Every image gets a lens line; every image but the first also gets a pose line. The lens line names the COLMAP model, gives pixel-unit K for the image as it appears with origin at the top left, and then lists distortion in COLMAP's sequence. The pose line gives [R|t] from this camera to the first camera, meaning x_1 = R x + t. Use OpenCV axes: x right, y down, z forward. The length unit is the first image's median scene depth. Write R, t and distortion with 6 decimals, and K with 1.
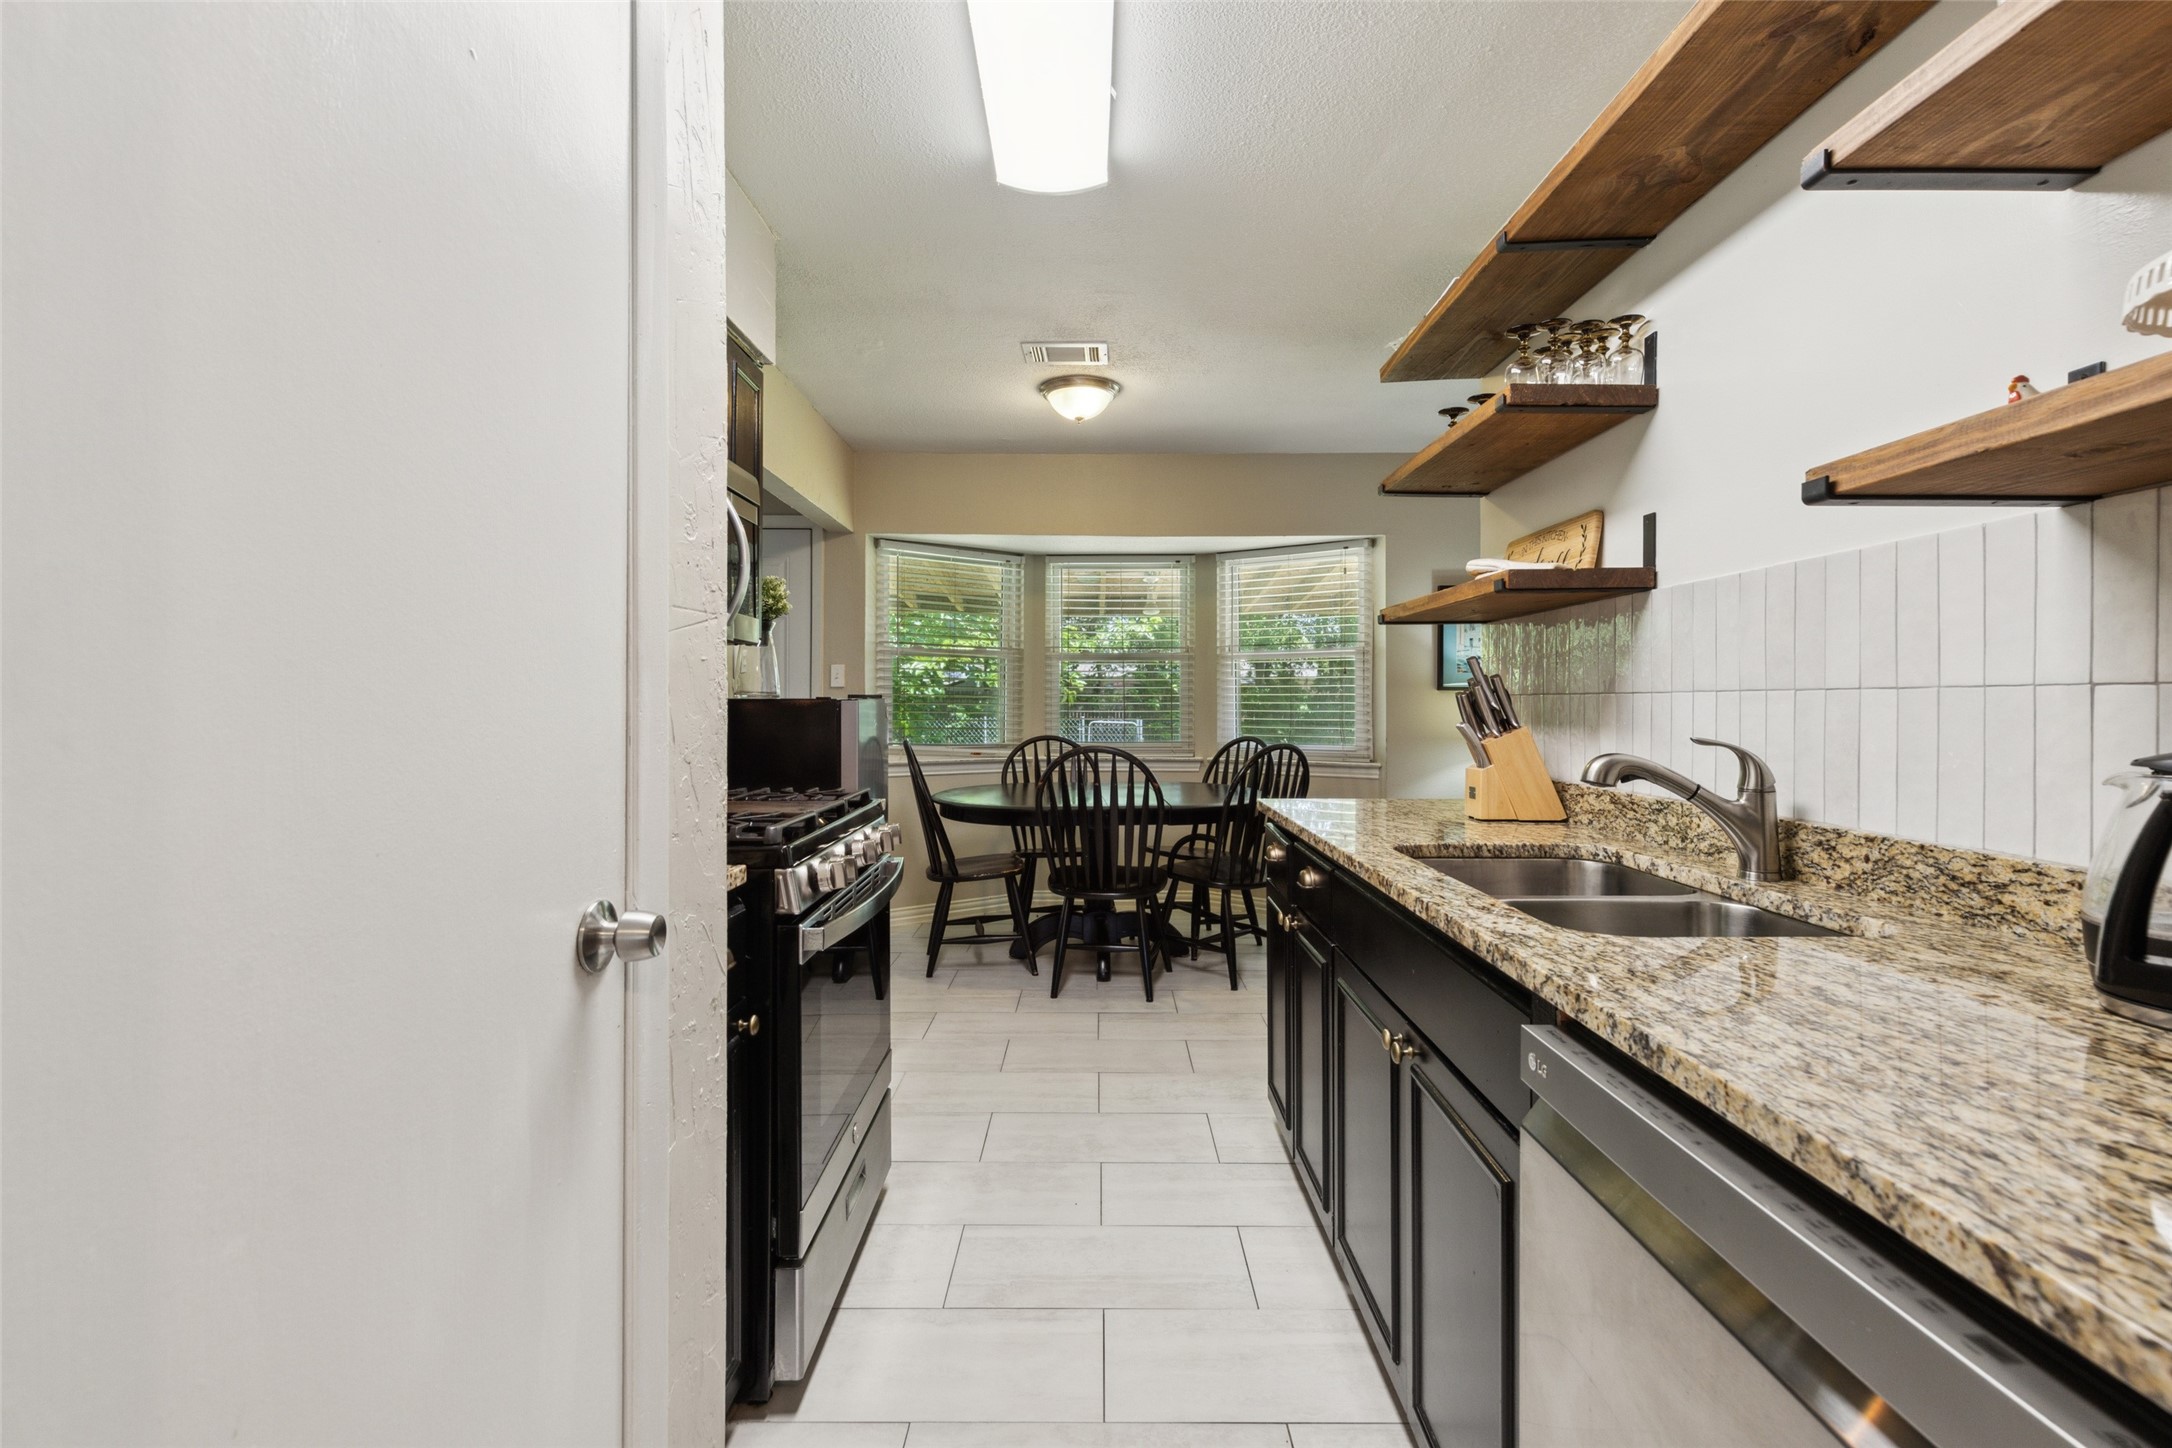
lens RADIAL K [[986.8, 0, 1100.2], [0, 986.8, 708.6], [0, 0, 1]] dist [0.013011, -0.002880]
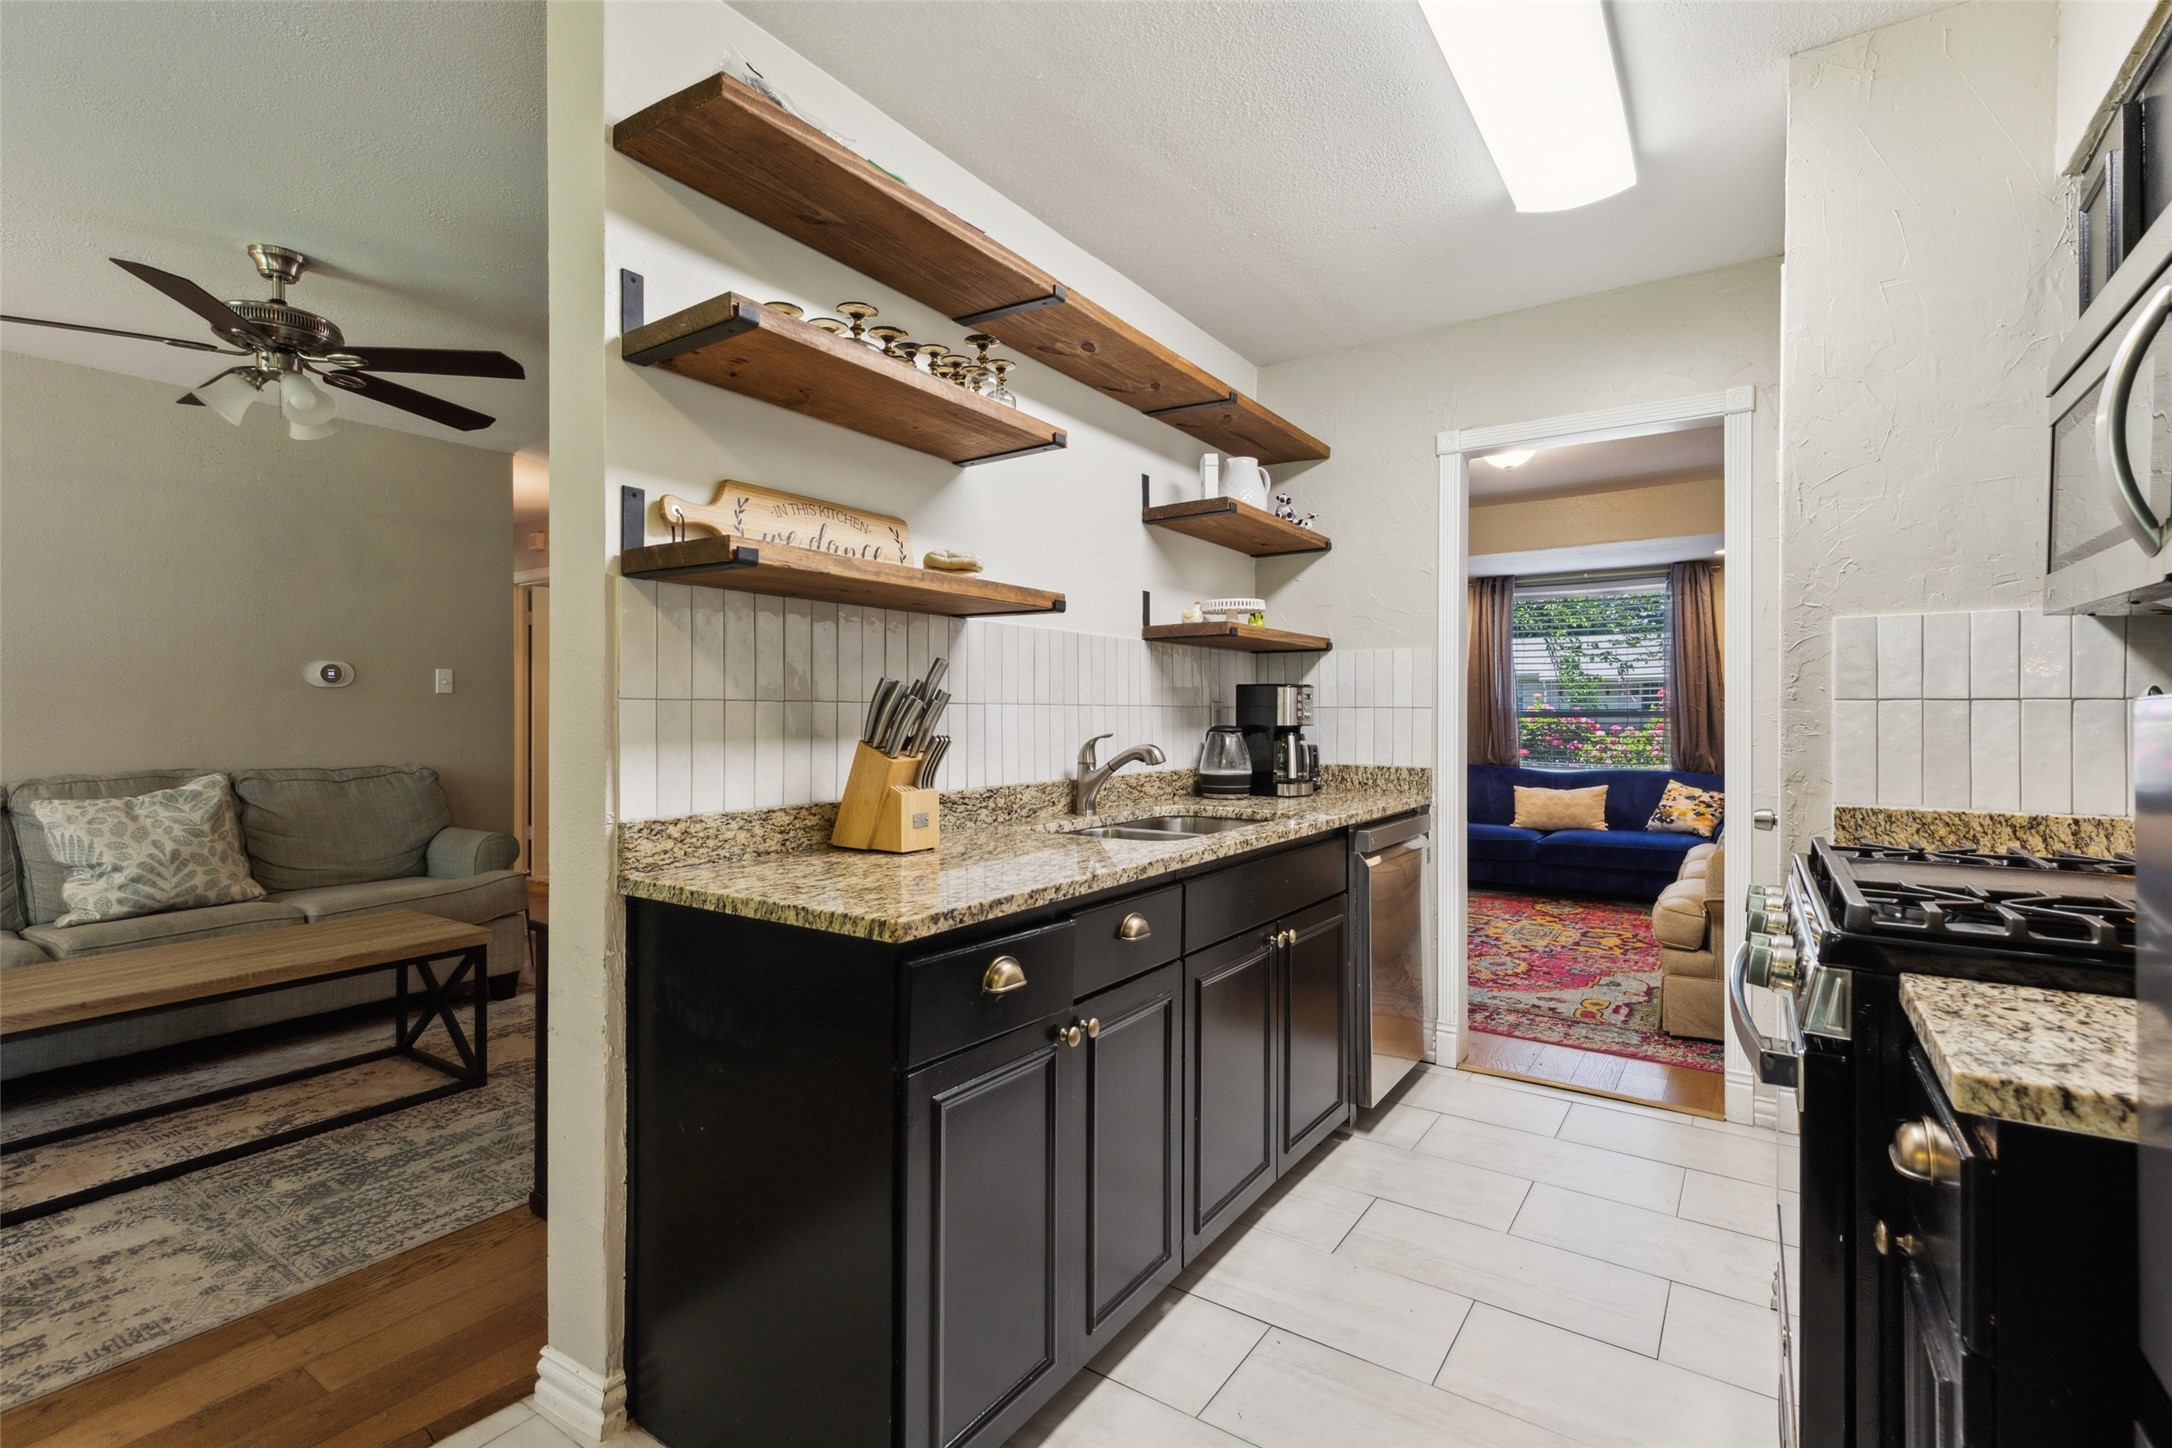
lens RADIAL K [[986.8, 0, 1091.9], [0, 986.8, 716.8], [0, 0, 1]] dist [0.013011, -0.002880]
pose [[-0.823342, -0.003374, 0.567535, -0.102592], [0.002101, 0.999957, 0.008994, -0.004445], [-0.567541, 0.008598, -0.823300, 0.772938]]
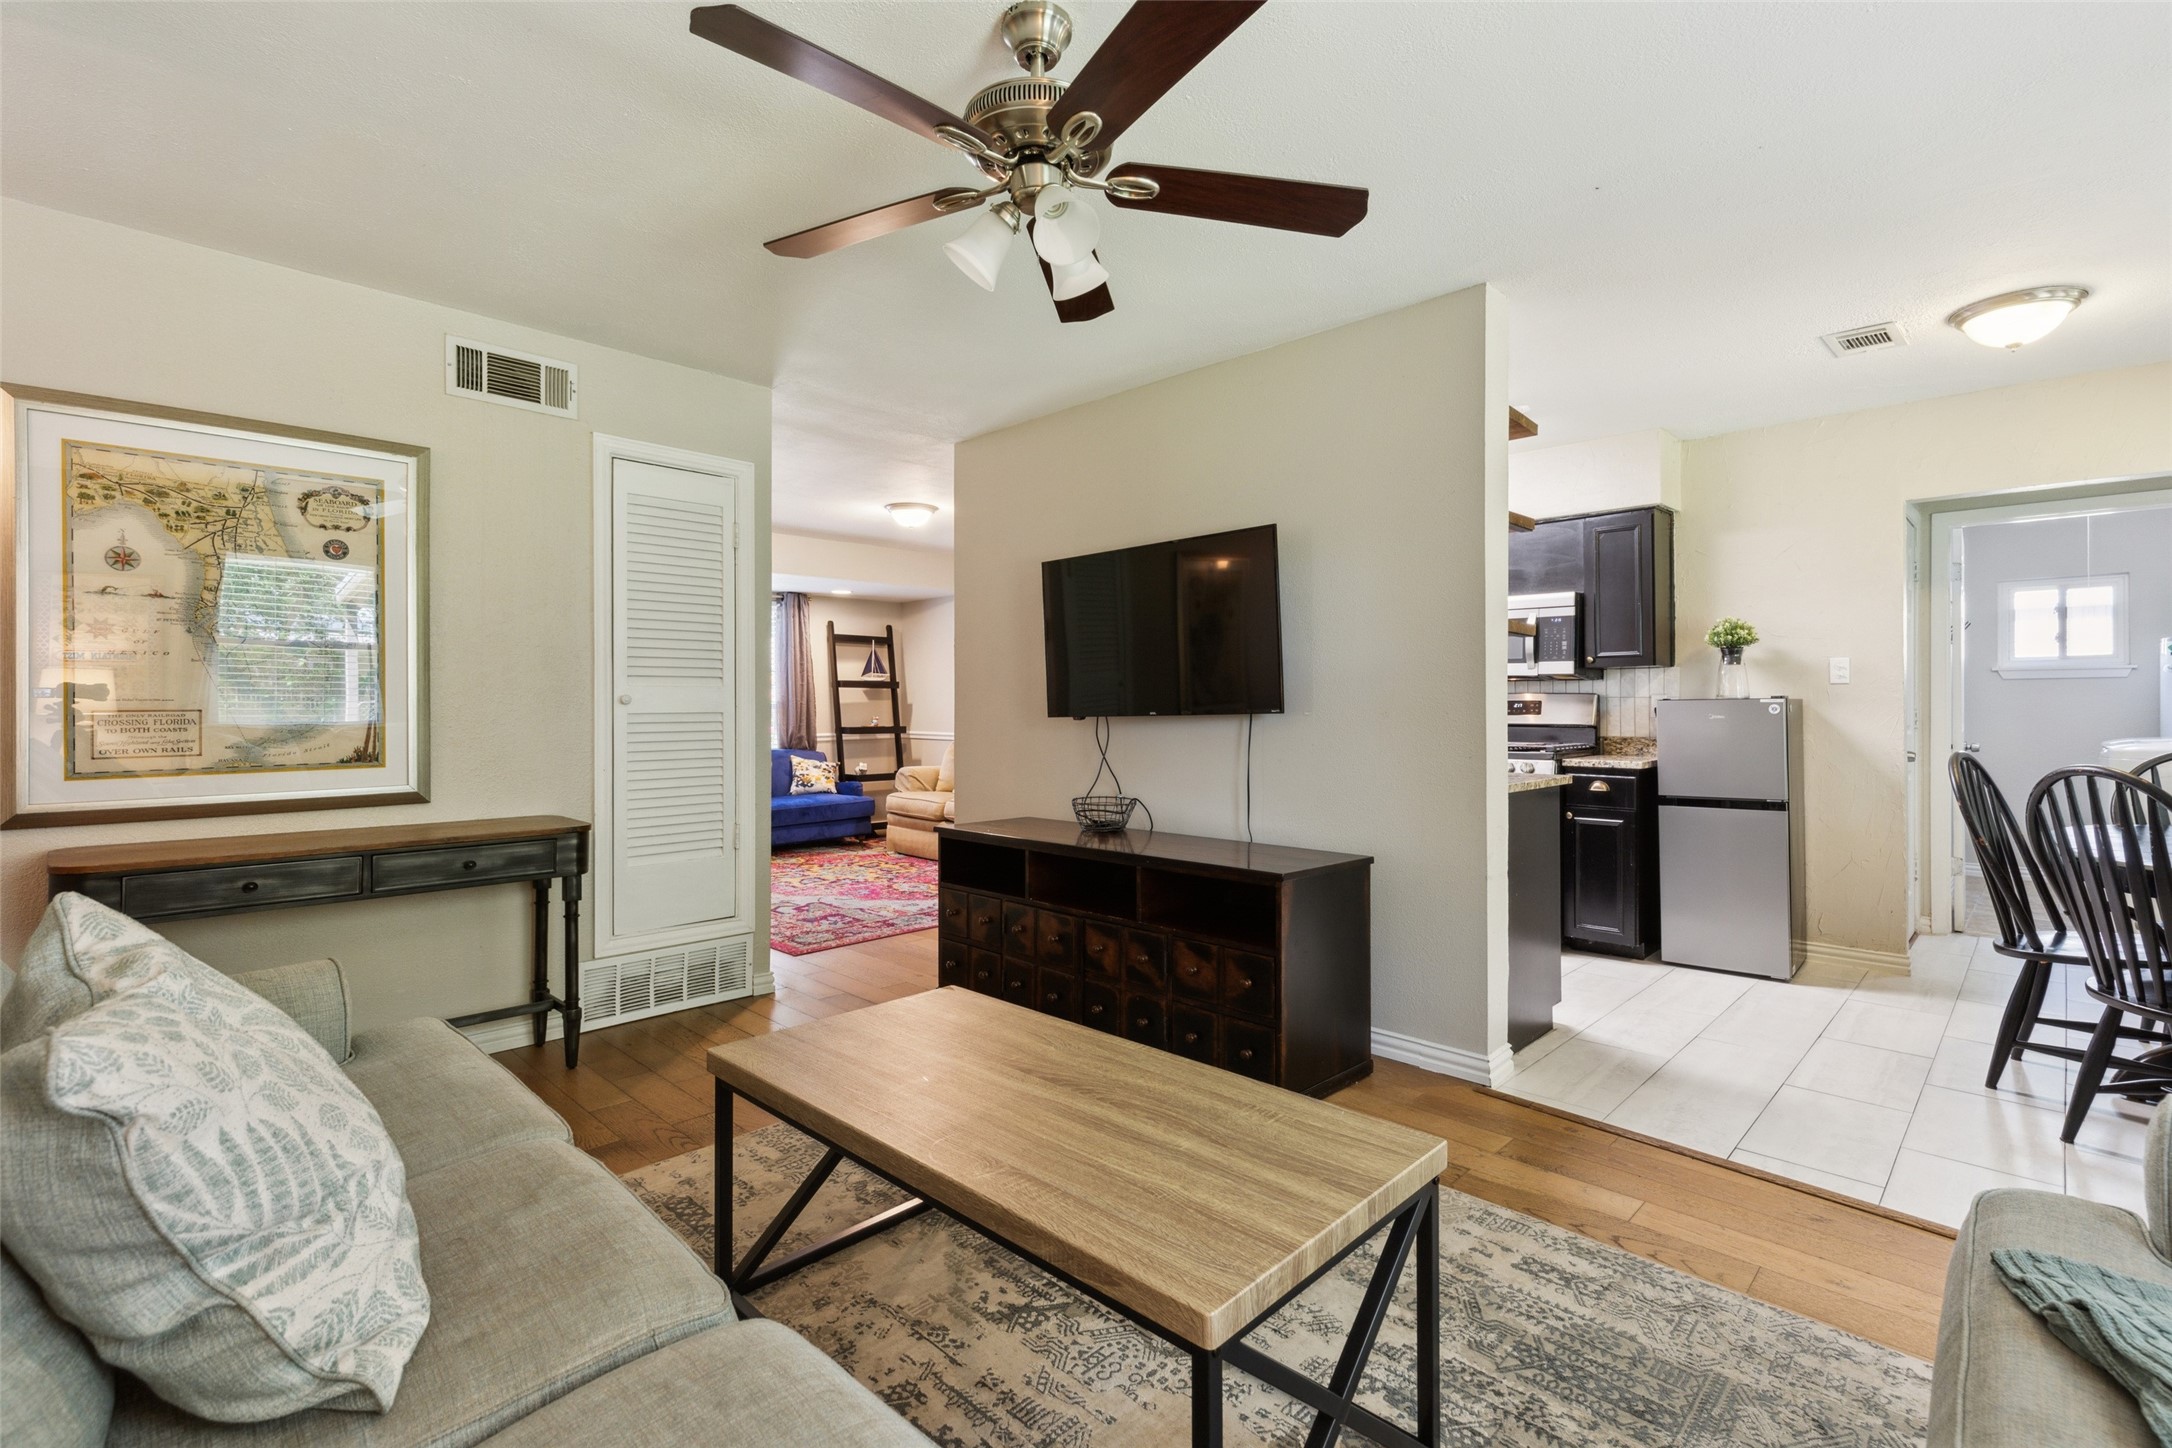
lens RADIAL K [[986.8, 0, 1091.6], [0, 986.8, 714.2], [0, 0, 1]] dist [0.013011, -0.002880]
pose [[-0.706611, 0.007514, -0.707562, 0.896166], [-0.000667, 0.999936, 0.011286, -0.000912], [0.707602, 0.008447, -0.706561, 0.858171]]
